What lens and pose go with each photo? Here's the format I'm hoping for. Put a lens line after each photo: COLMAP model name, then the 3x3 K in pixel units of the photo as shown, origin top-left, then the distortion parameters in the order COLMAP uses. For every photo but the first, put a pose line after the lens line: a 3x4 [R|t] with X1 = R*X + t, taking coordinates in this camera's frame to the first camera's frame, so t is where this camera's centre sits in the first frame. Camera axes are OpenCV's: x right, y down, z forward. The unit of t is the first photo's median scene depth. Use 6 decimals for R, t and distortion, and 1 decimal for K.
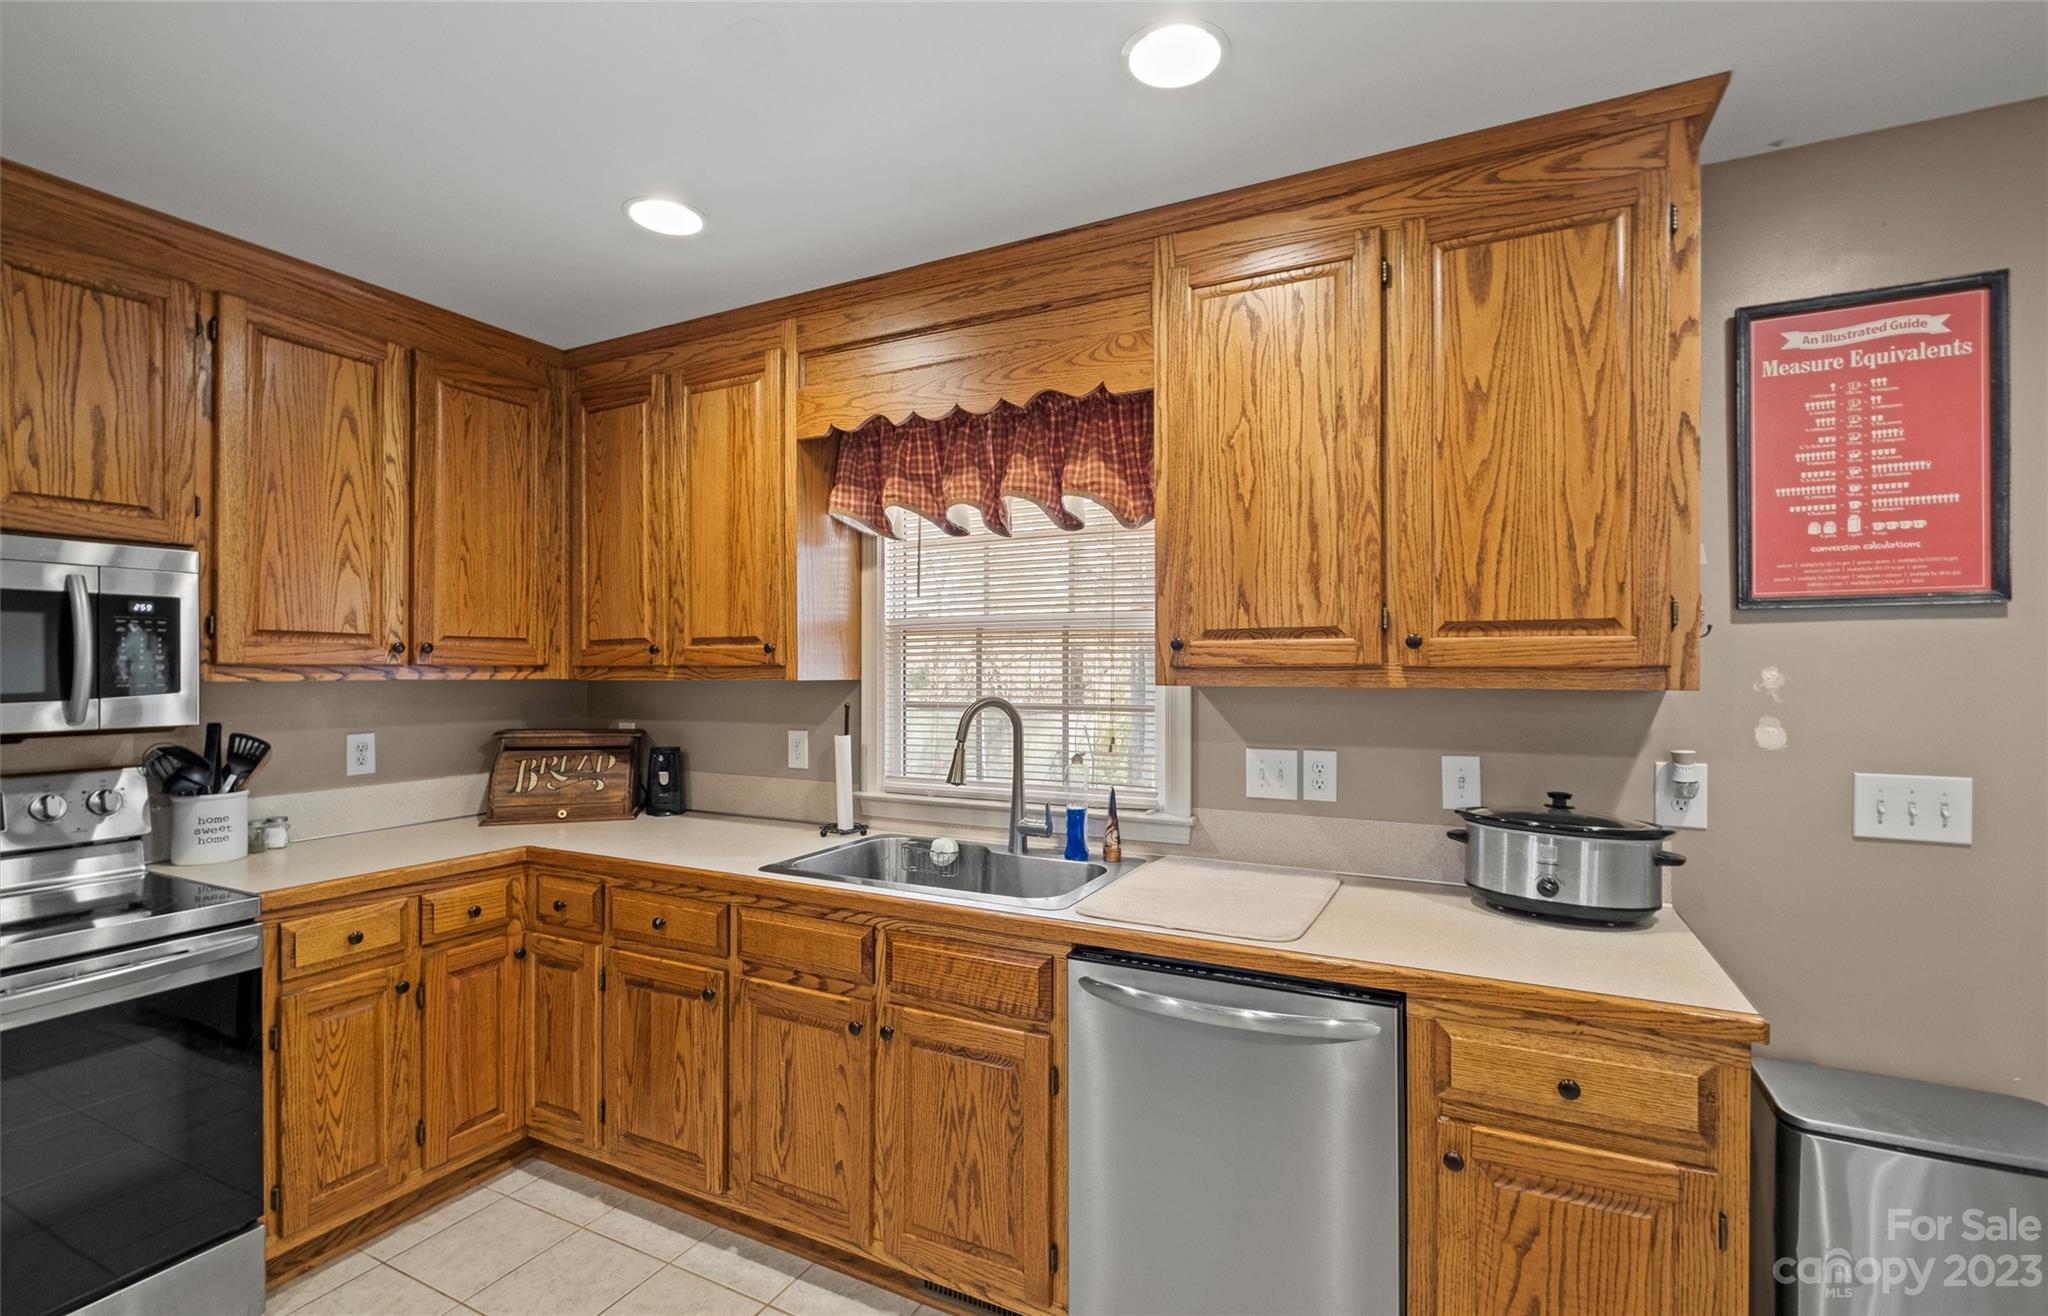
lens RADIAL K [[898.7, 0, 1029.8], [0, 898.7, 667.9], [0, 0, 1]] dist [0.004666, -0.005748]
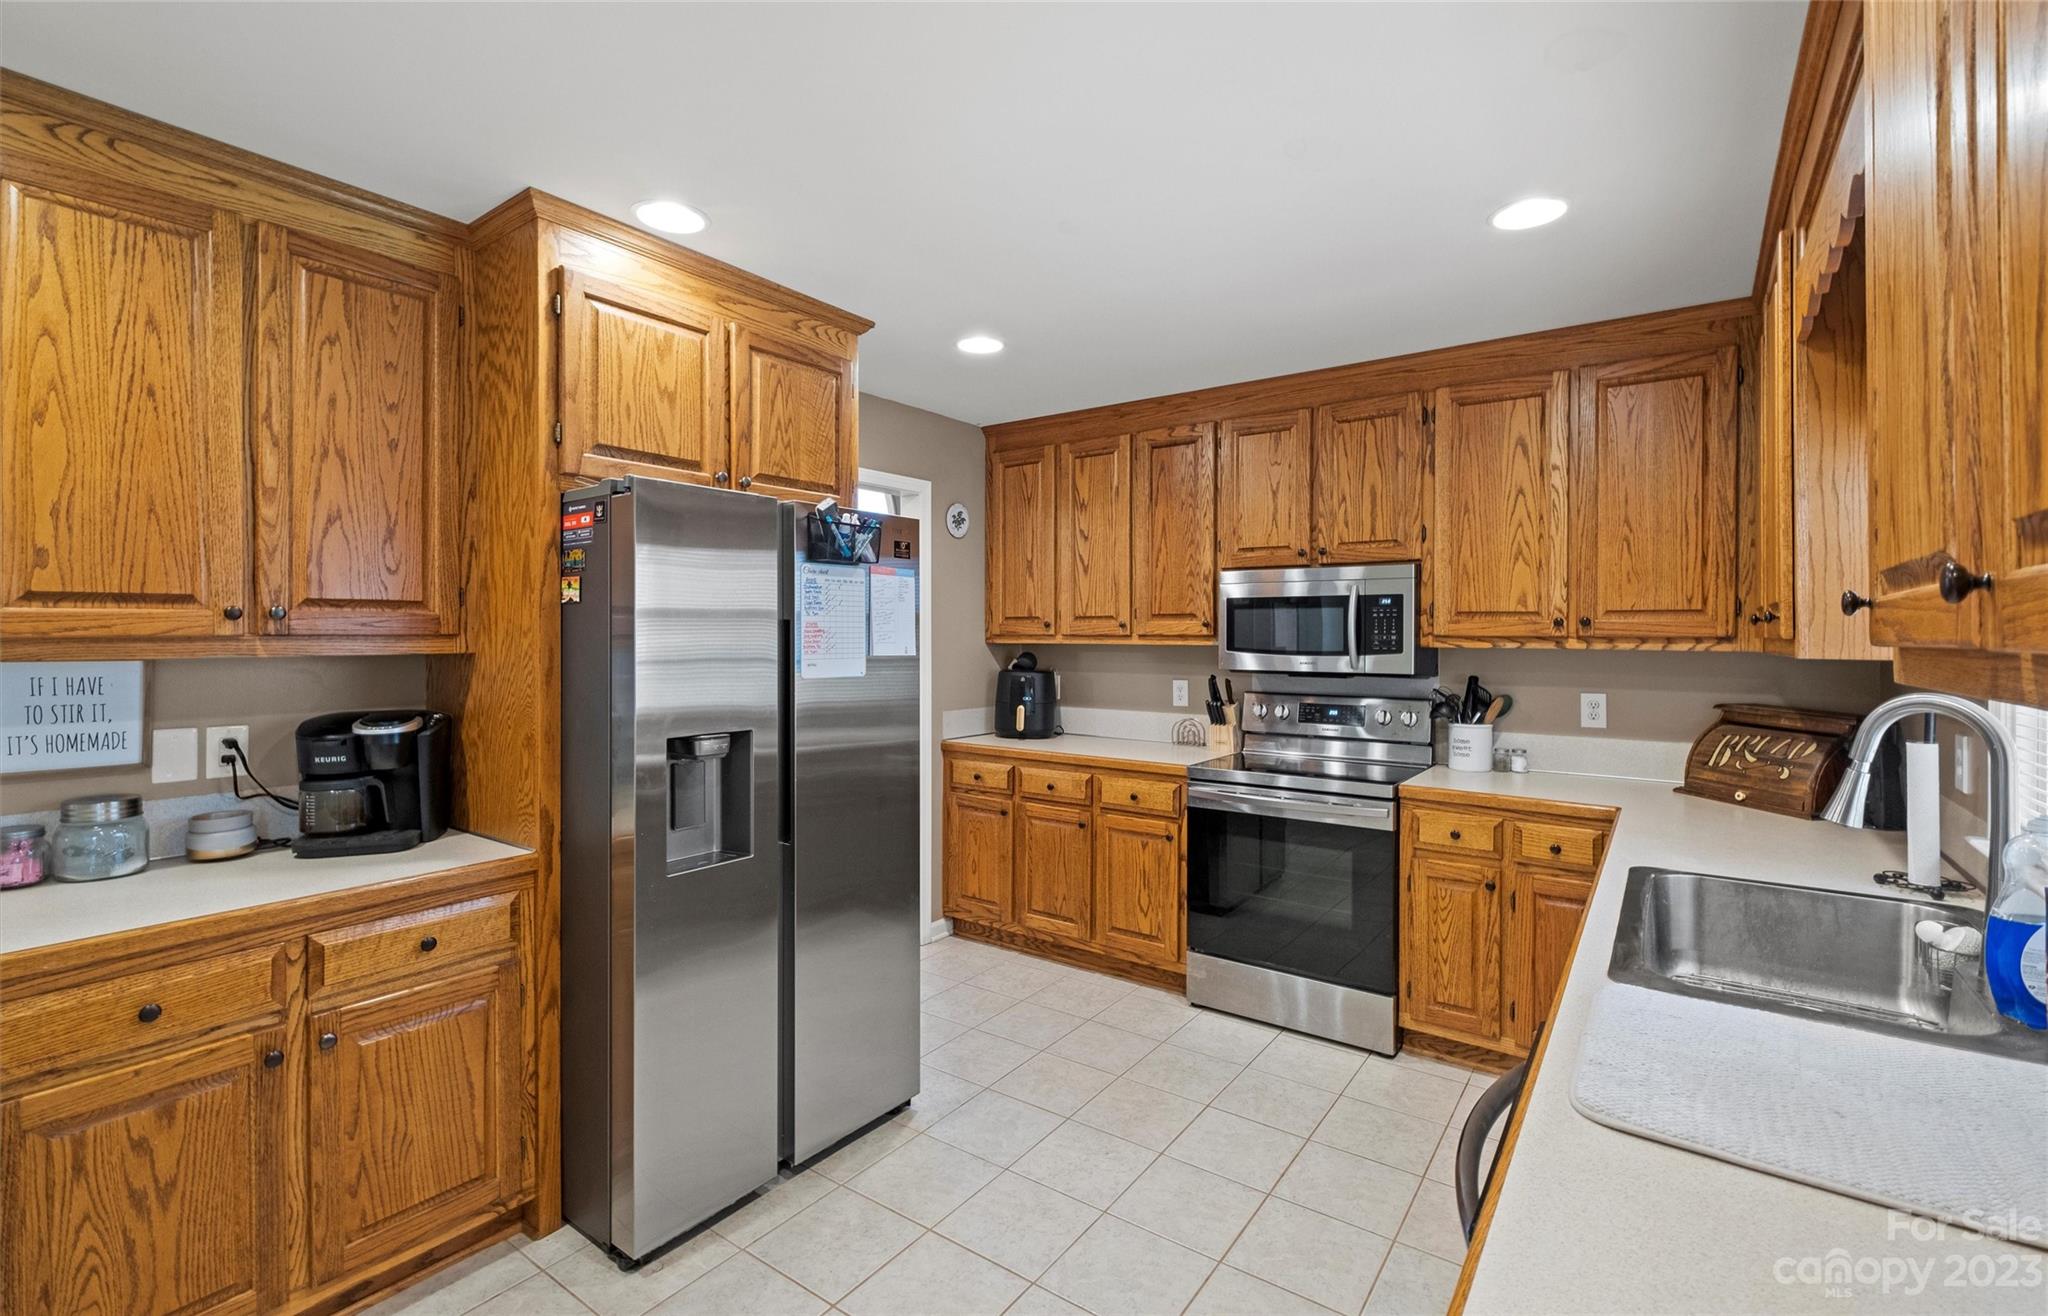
lens RADIAL K [[898.7, 0, 1017.3], [0, 898.7, 634.1], [0, 0, 1]] dist [0.004666, -0.005748]
pose [[-0.165978, 0.002147, -0.986127, 0.645753], [-0.002309, 0.999994, 0.002565, -0.007958], [0.986127, 0.002702, -0.165972, 0.510377]]
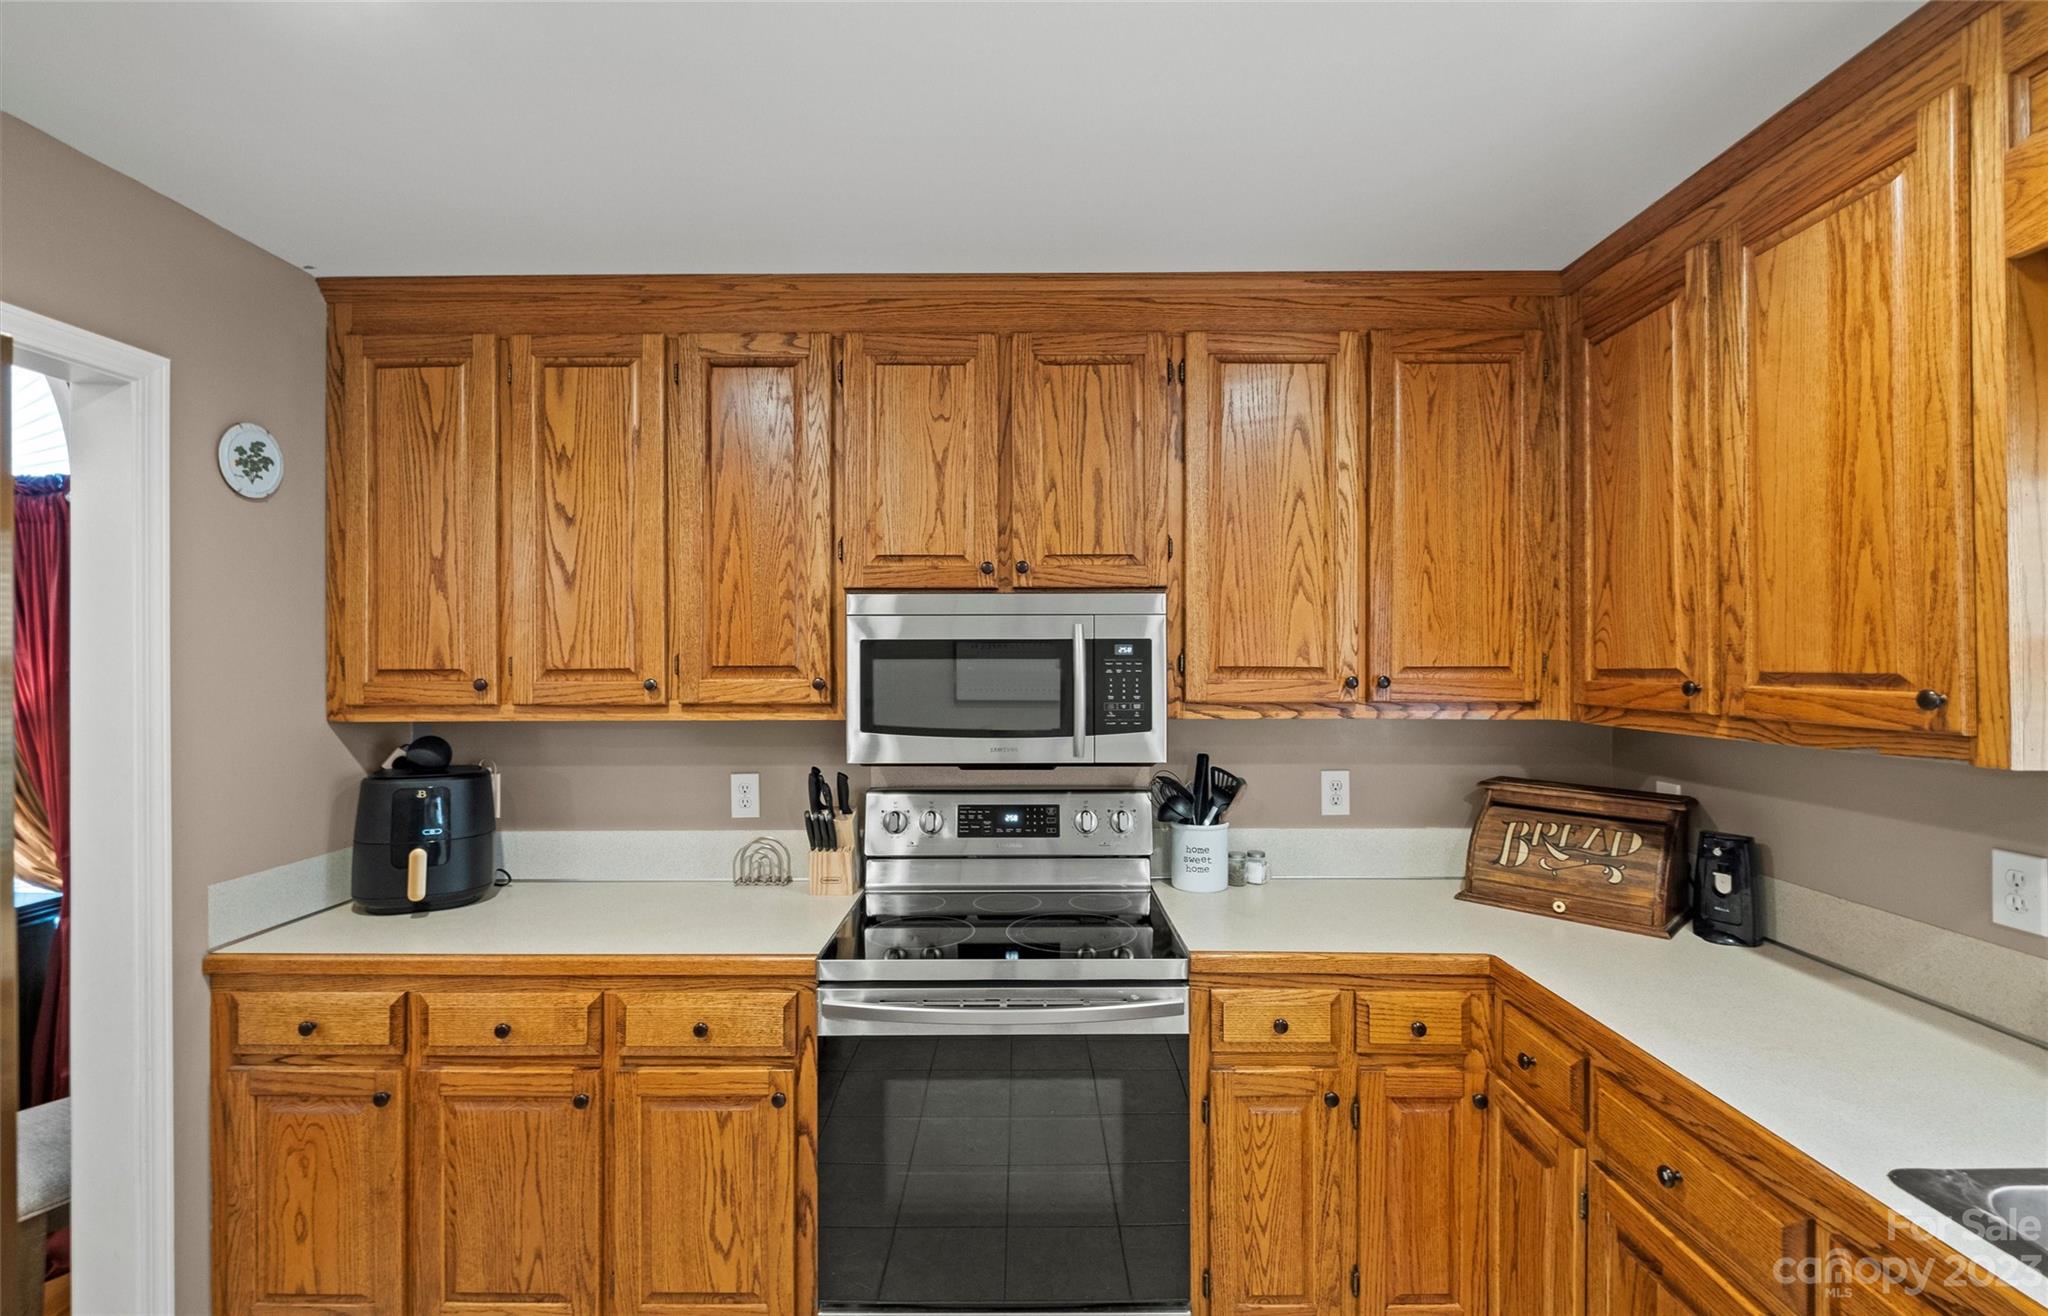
lens RADIAL K [[898.7, 0, 1026.4], [0, 898.7, 655.2], [0, 0, 1]] dist [0.004666, -0.005748]
pose [[0.449483, -0.003659, -0.893281, -0.076550], [0.002049, 0.999993, -0.003065, -0.049216], [0.893286, -0.000453, 0.449488, 0.353423]]
